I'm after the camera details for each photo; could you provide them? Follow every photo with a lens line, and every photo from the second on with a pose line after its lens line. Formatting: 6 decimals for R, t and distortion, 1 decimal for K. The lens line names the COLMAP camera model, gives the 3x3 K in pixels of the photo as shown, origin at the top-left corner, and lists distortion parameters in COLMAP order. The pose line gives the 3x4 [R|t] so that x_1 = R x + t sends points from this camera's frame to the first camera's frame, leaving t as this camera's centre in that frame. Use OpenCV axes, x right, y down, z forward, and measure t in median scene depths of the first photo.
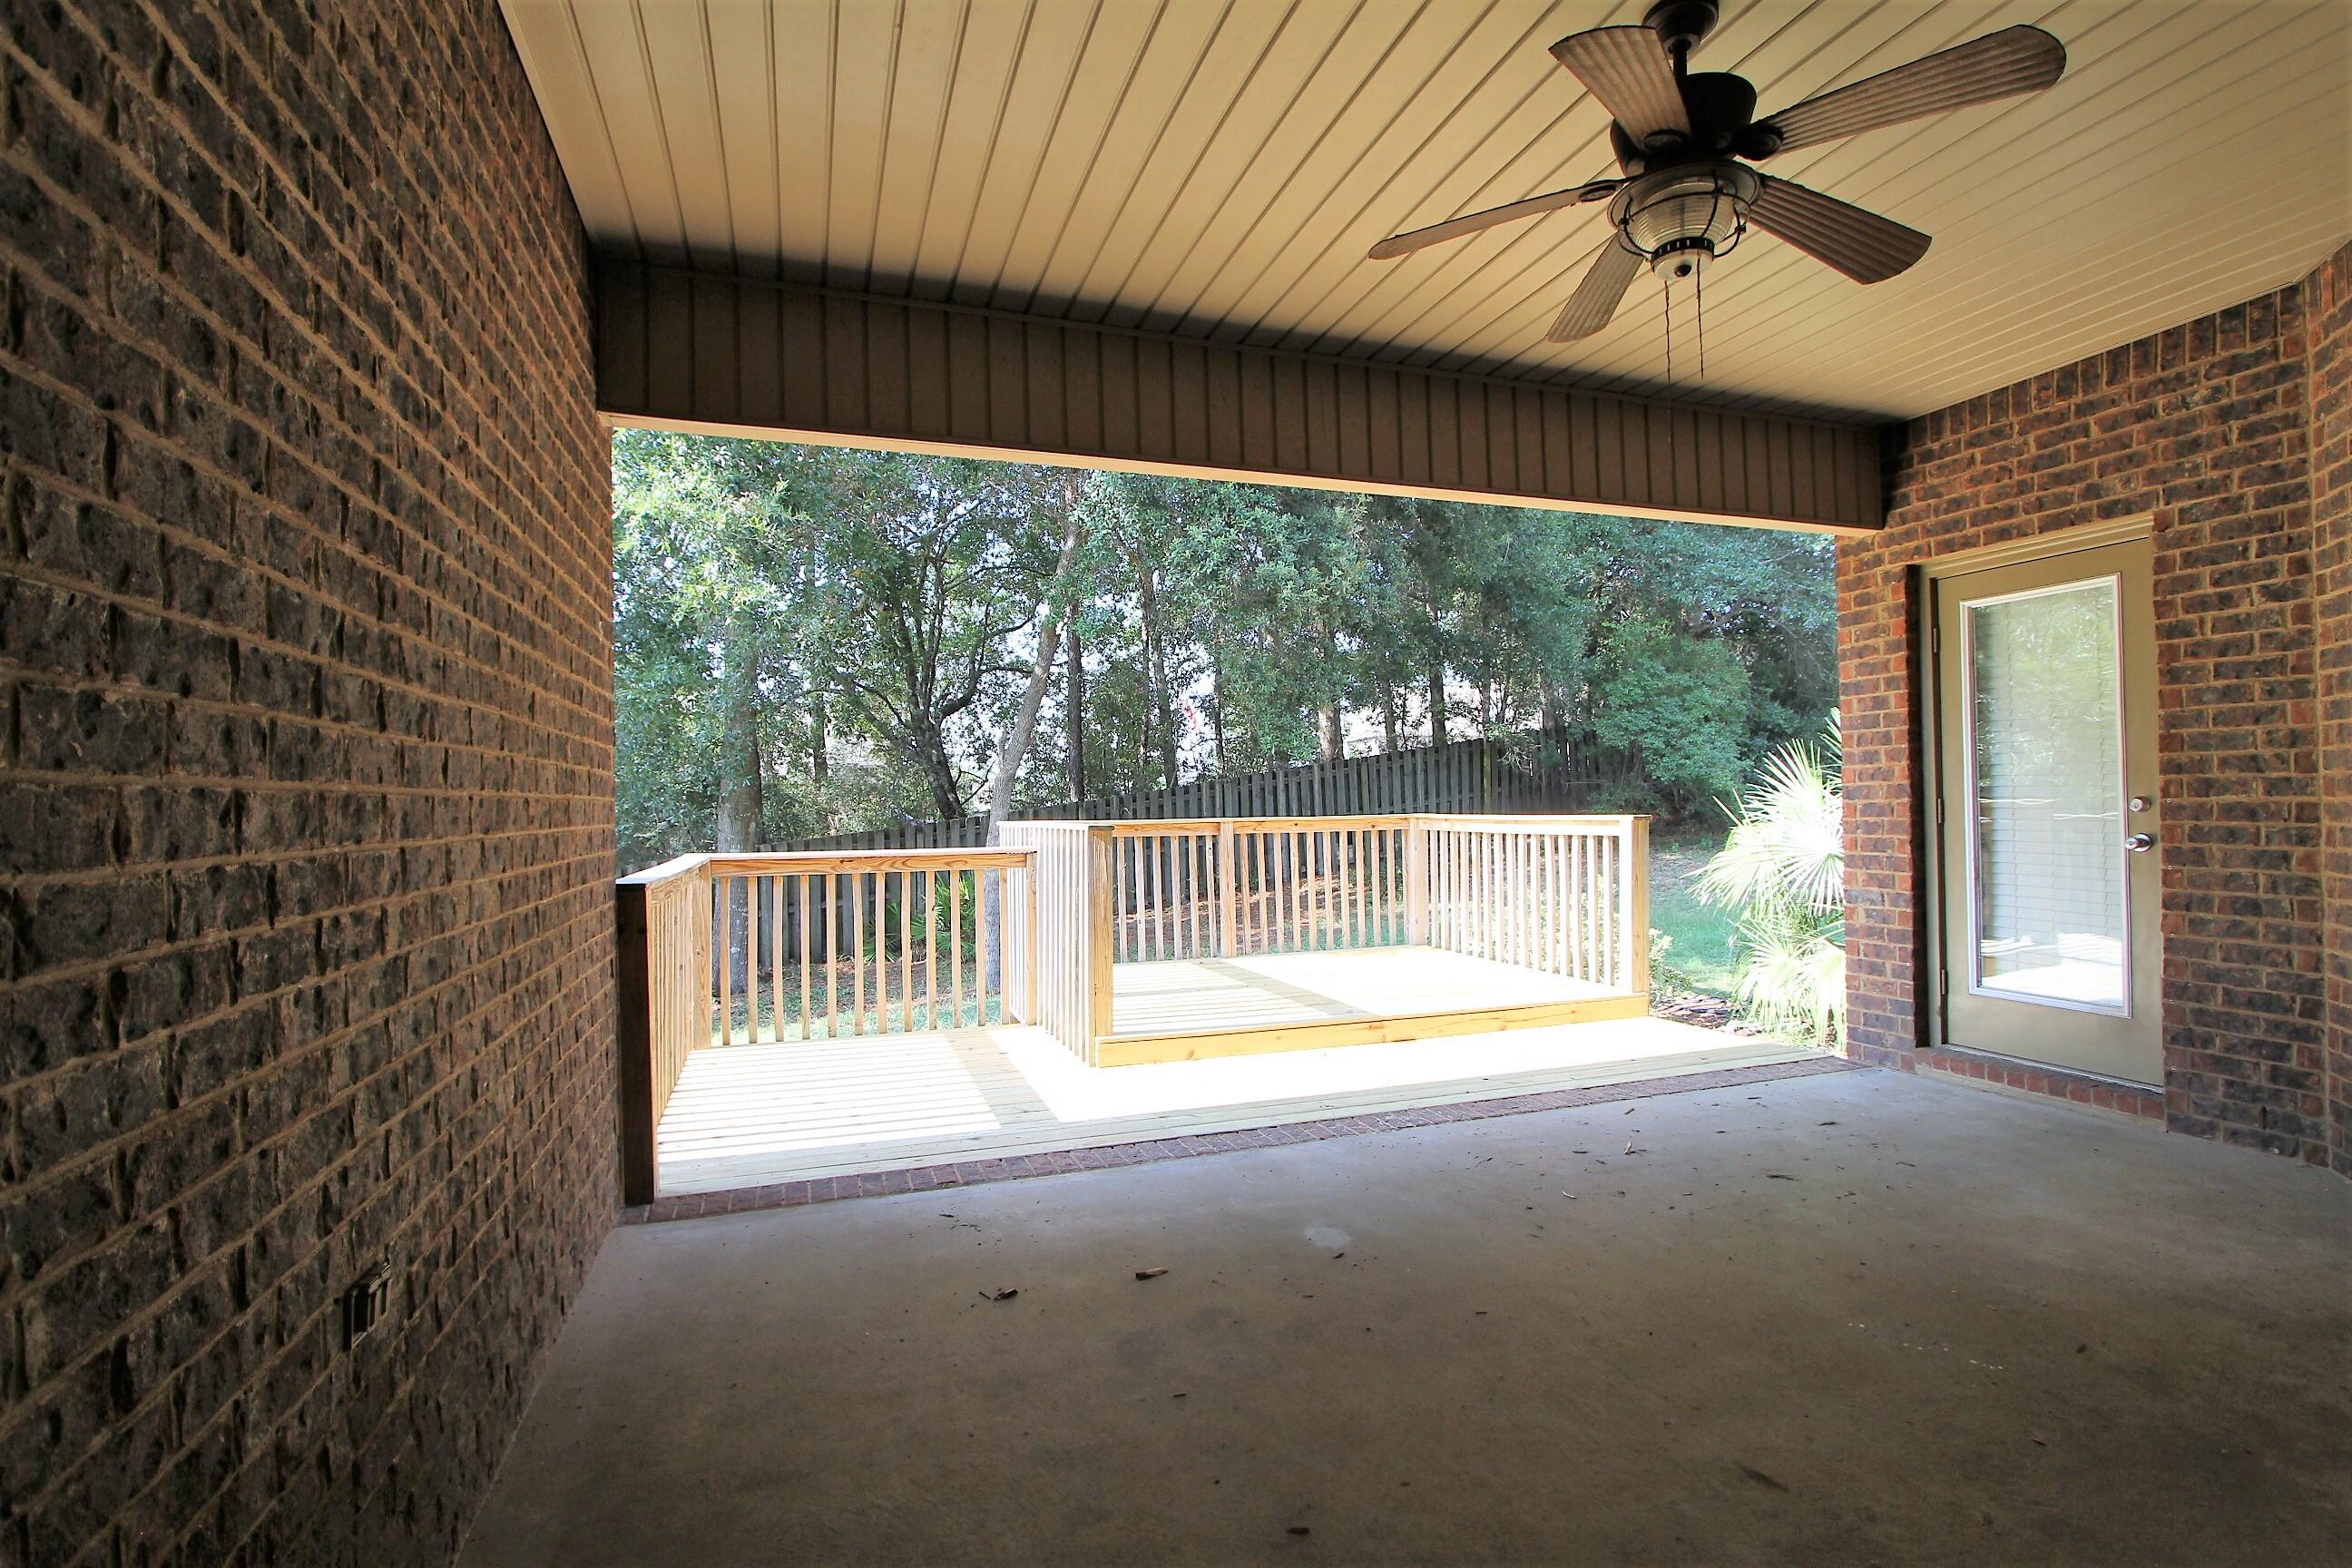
lens RADIAL K [[1105.3, 0, 1176.0], [0, 1105.3, 784.0], [0, 0, 1]] dist [-0.092198, -0.000060]
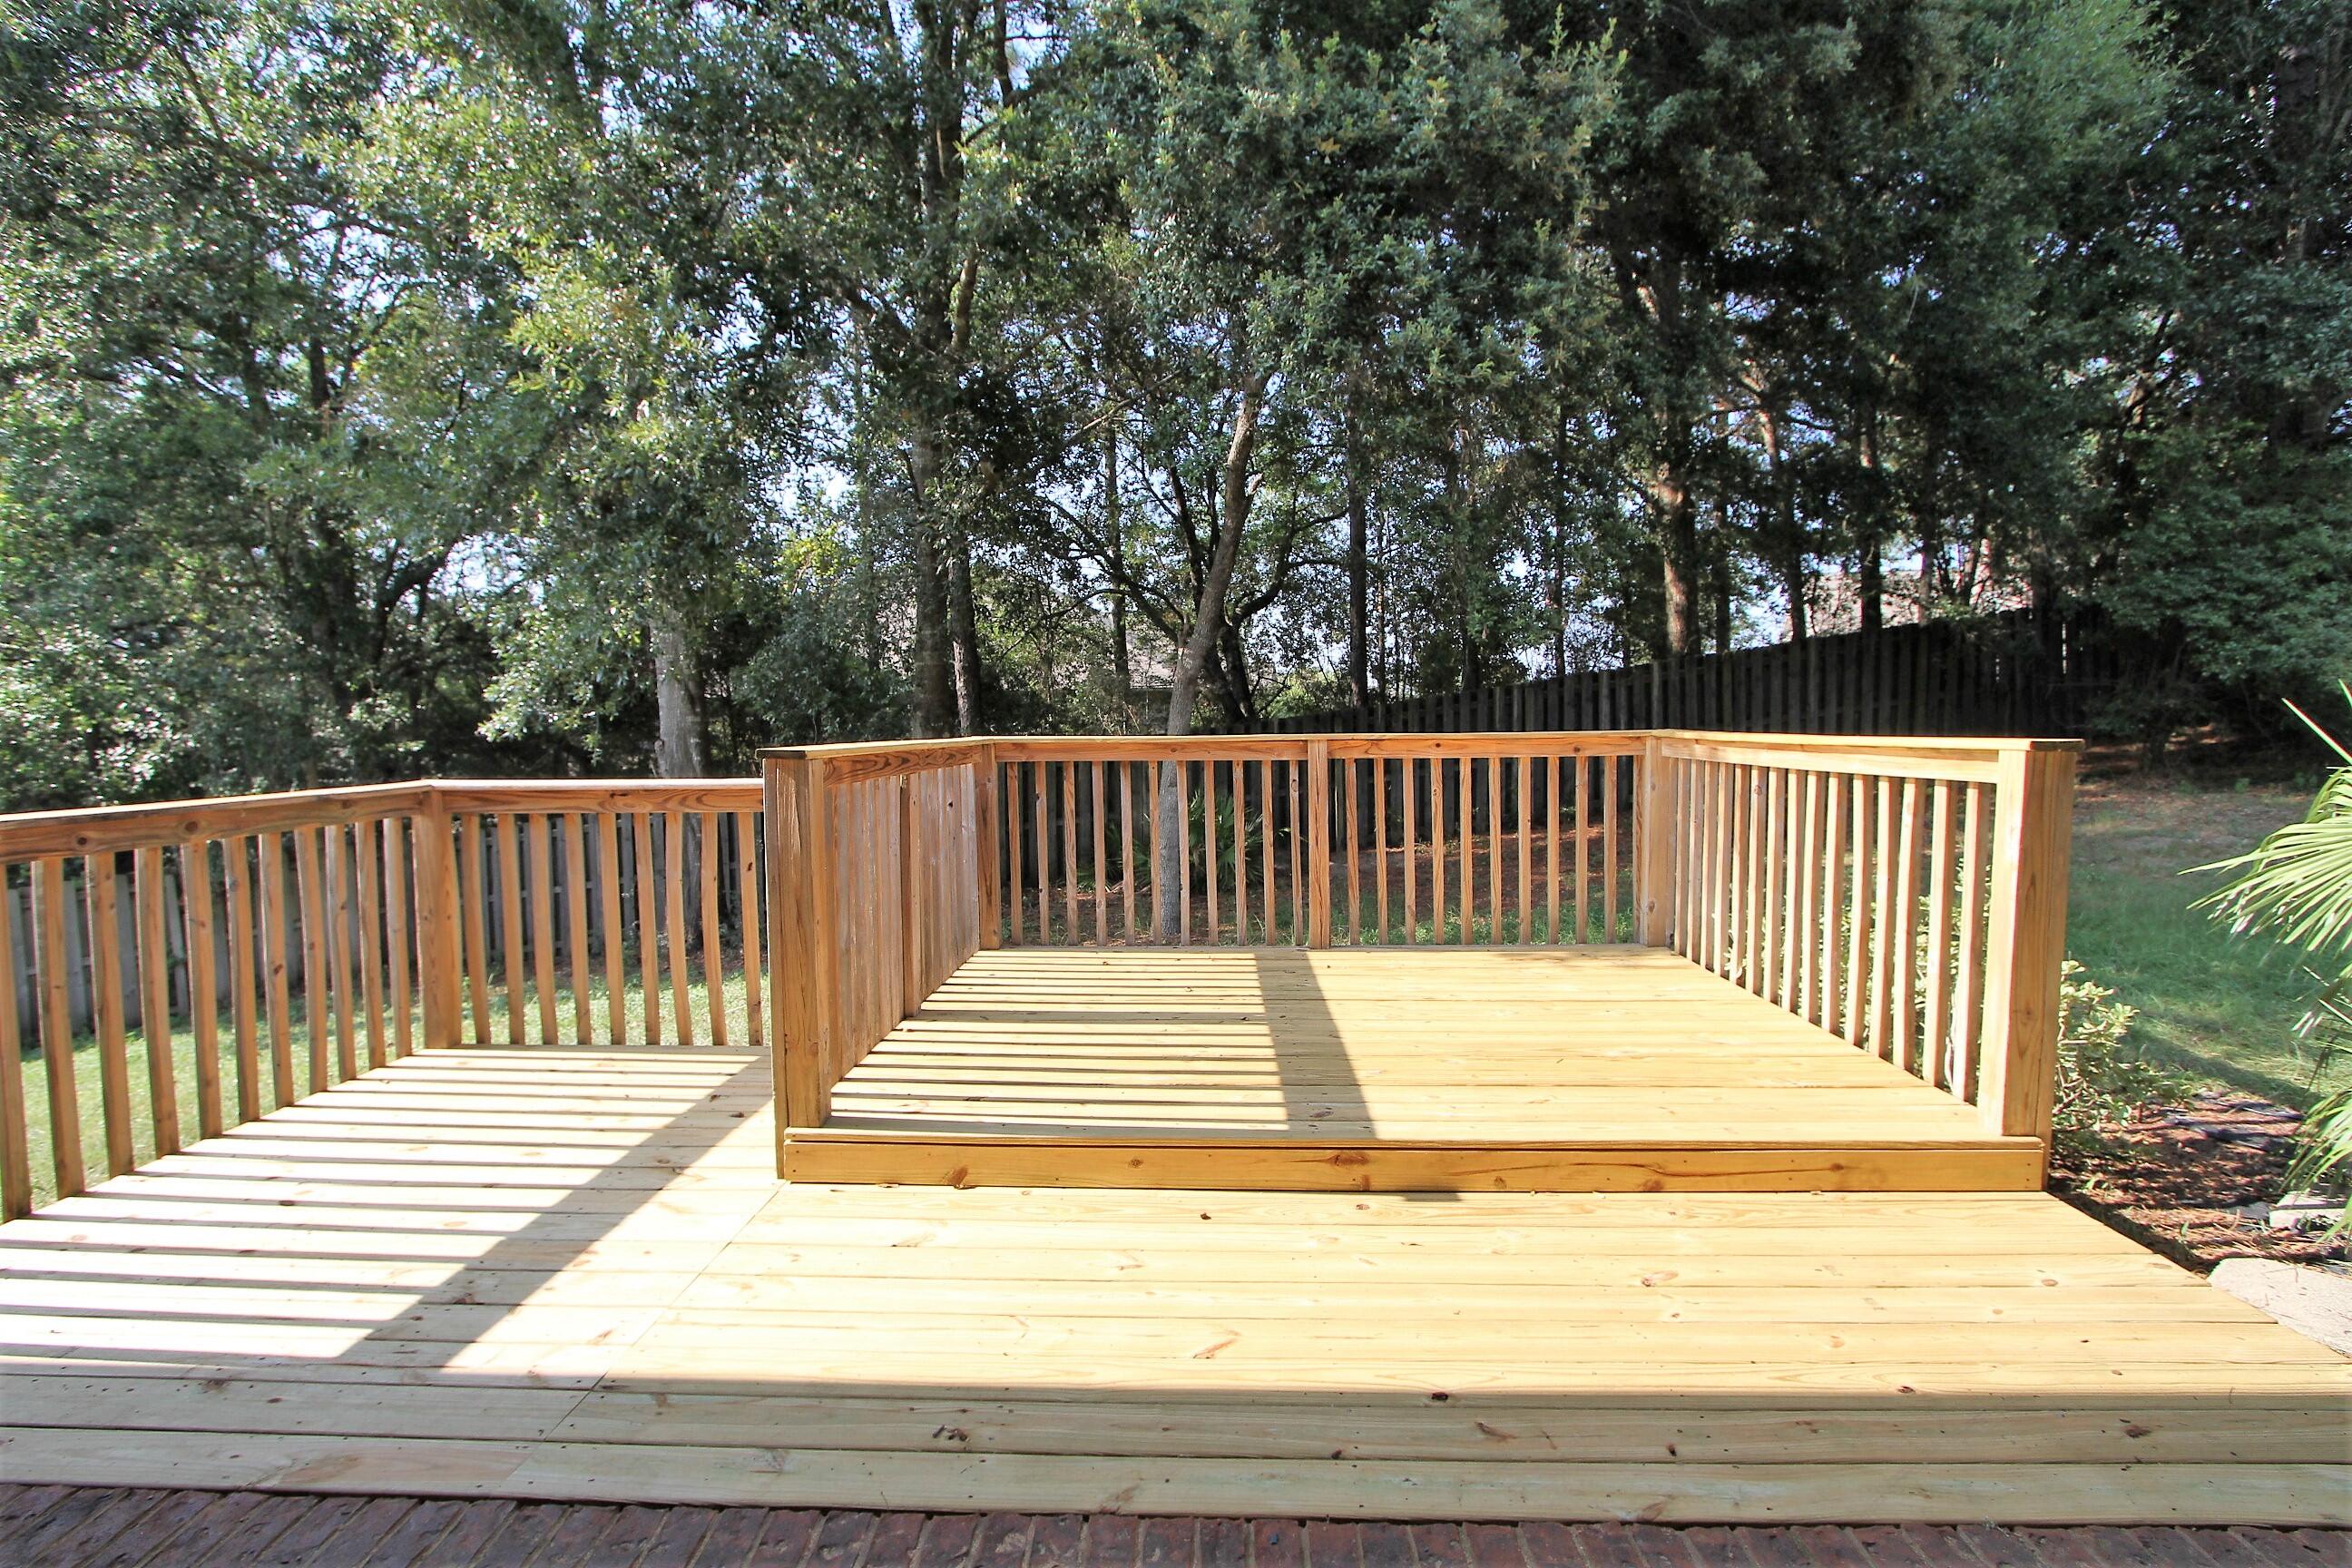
lens RADIAL K [[1137.2, 0, 1170.6], [0, 1137.2, 785.4], [0, 0, 1]] dist [-0.024410, 0.000100]
pose [[0.937763, 0.024254, -0.346427, 0.105662], [0.003881, 0.996764, 0.080291, 0.003981], [0.347253, -0.076638, 0.934635, 0.190263]]
